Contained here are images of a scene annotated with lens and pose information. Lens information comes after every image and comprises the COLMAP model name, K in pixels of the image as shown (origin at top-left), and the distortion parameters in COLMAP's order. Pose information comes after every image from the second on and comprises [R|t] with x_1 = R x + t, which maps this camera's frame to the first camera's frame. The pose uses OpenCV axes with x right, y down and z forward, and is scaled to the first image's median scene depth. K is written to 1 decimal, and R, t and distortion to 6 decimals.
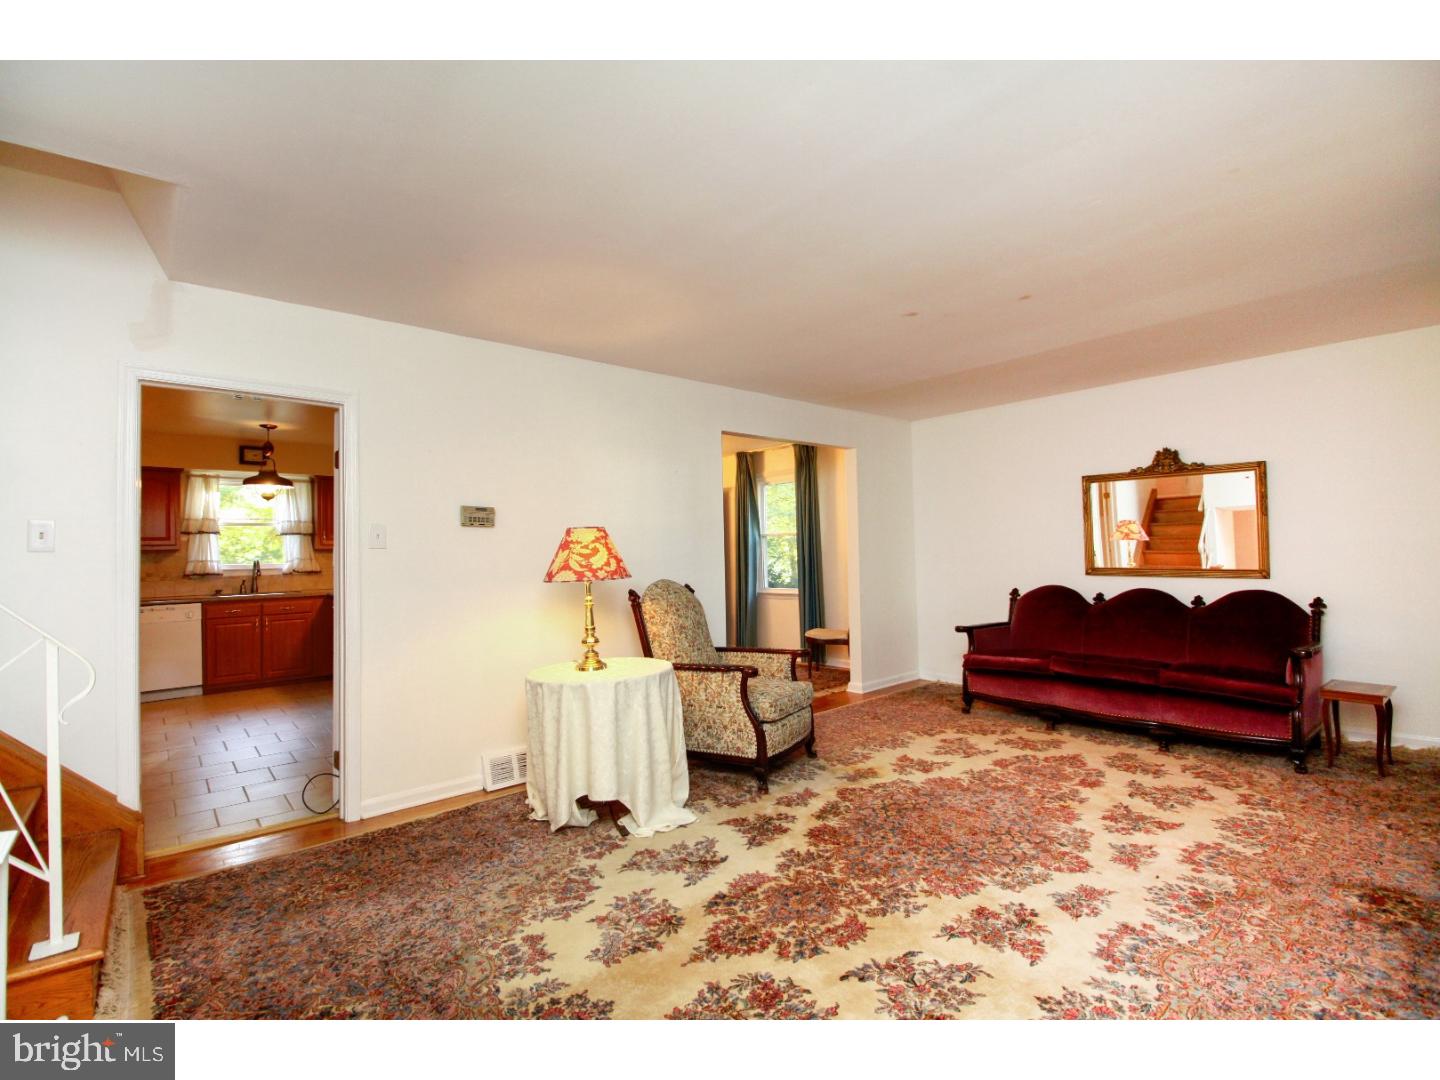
lens RADIAL K [[679.3, 0, 712.6], [0, 679.3, 533.9], [0, 0, 1]] dist [-0.003155, -0.004531]
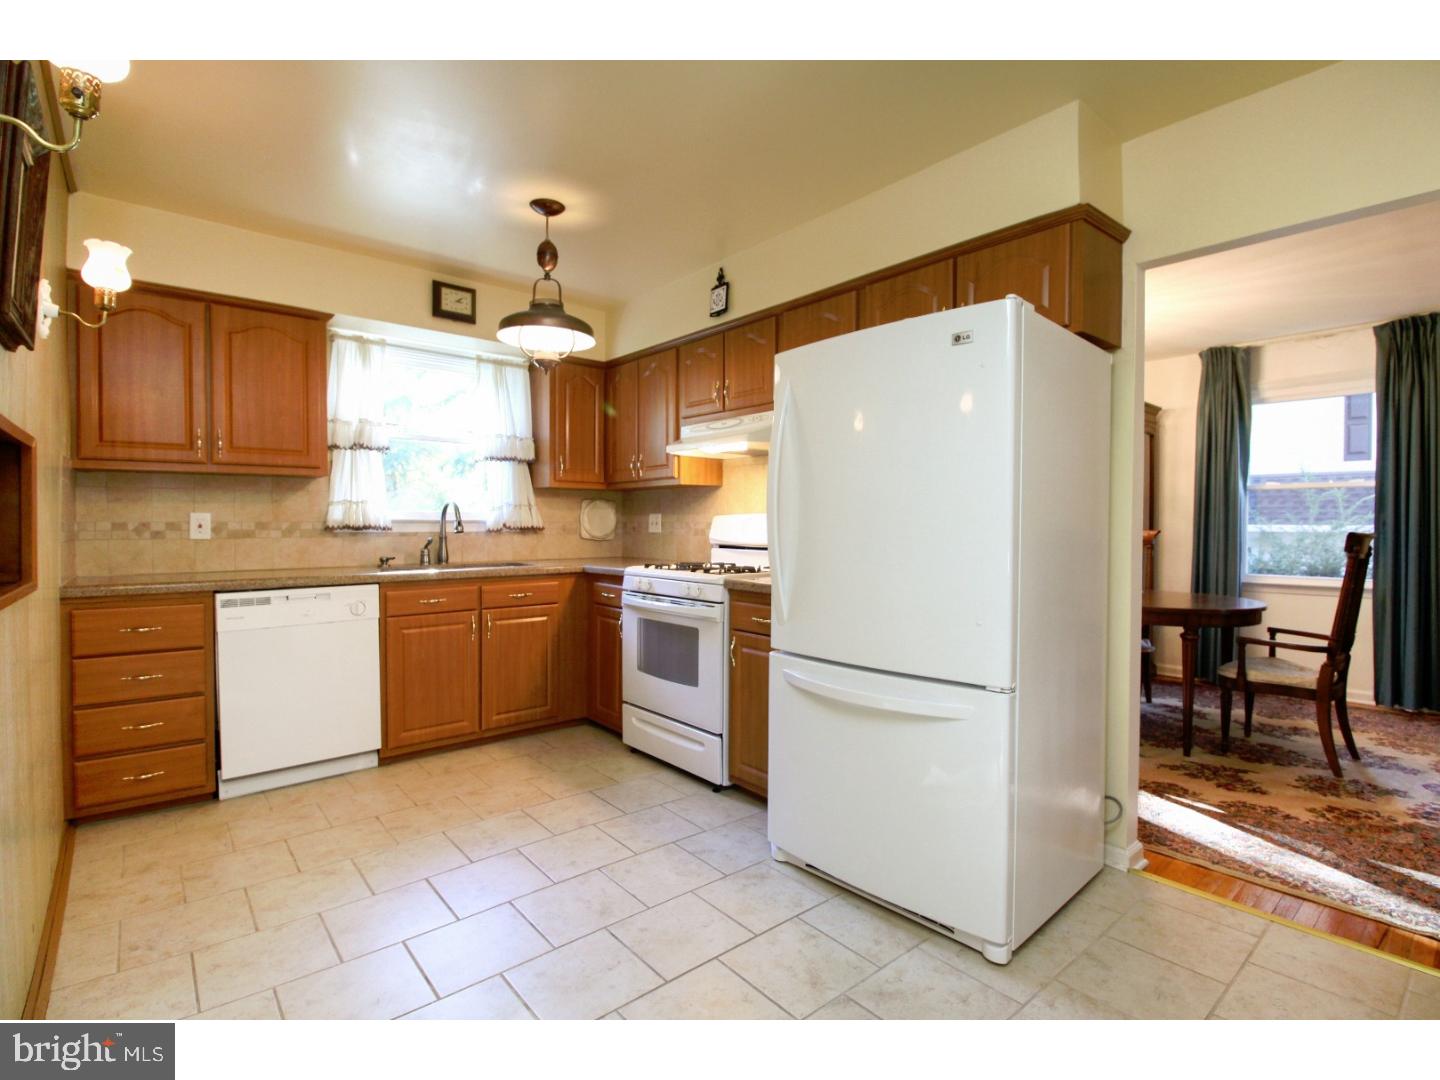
lens RADIAL K [[679.3, 0, 725.0], [0, 679.3, 538.3], [0, 0, 1]] dist [-0.003155, -0.004531]
pose [[0.999703, 0.024362, -0.000805, -0.464882], [-0.024300, 0.998668, 0.045520, 0.037287], [0.001913, -0.045487, 0.998963, 0.470357]]
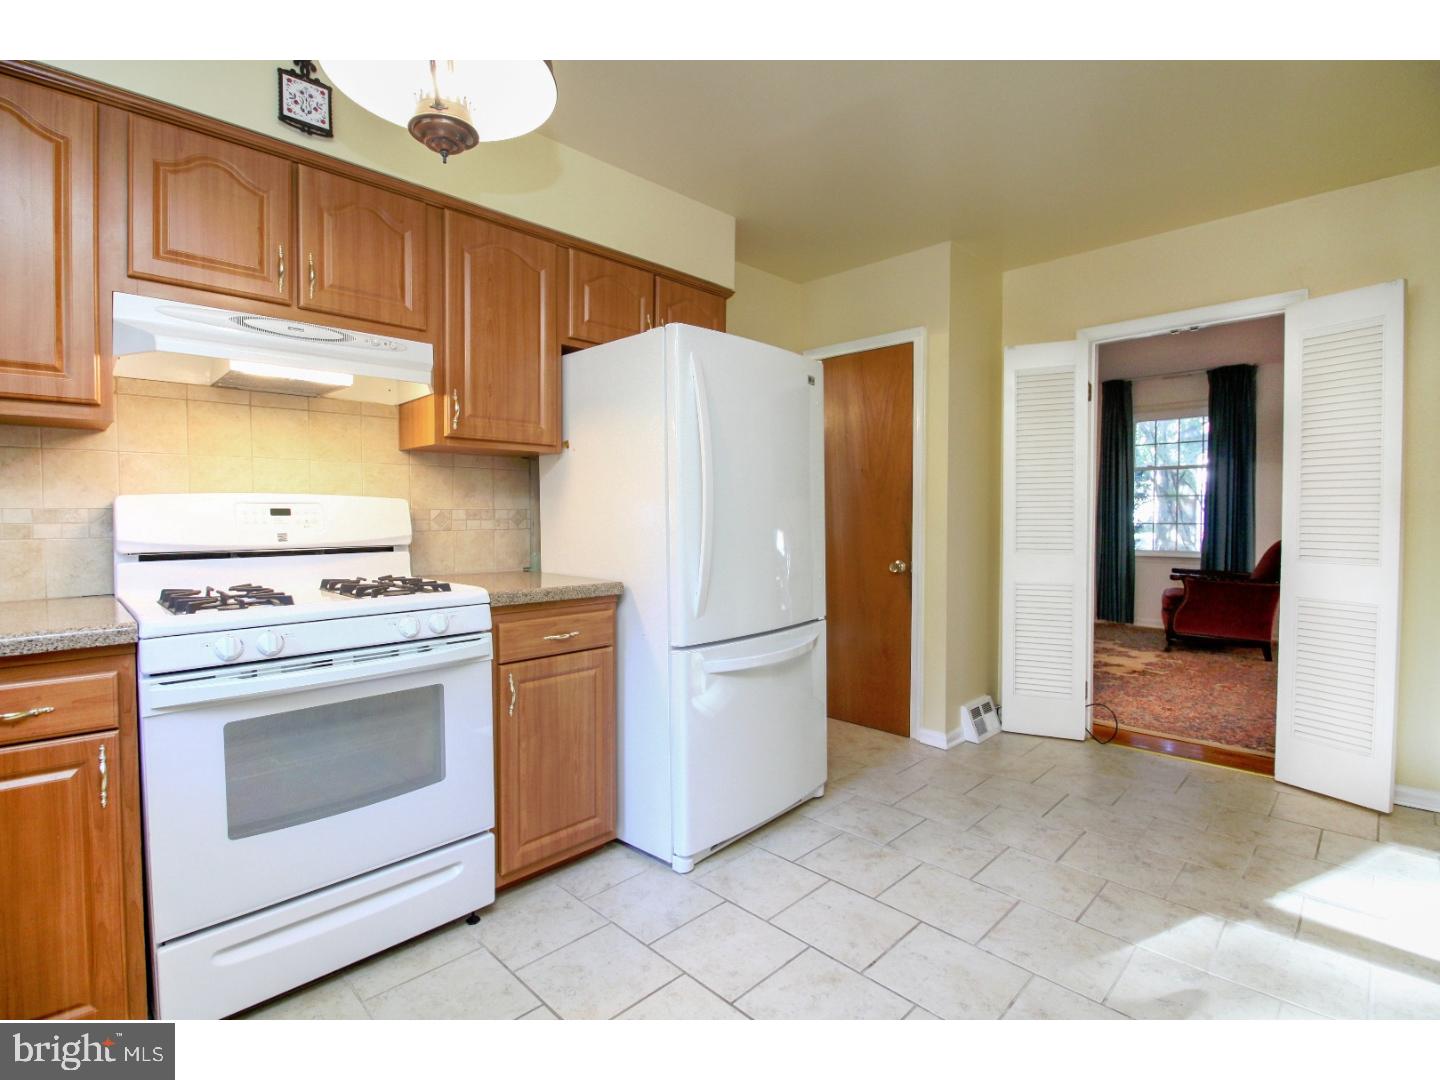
lens RADIAL K [[679.3, 0, 715.0], [0, 679.3, 529.0], [0, 0, 1]] dist [-0.003155, -0.004531]
pose [[-0.069961, -0.009474, 0.997505, -0.757880], [-0.024179, 0.999677, 0.007799, 0.050811], [-0.997257, -0.023573, -0.070168, 0.825134]]
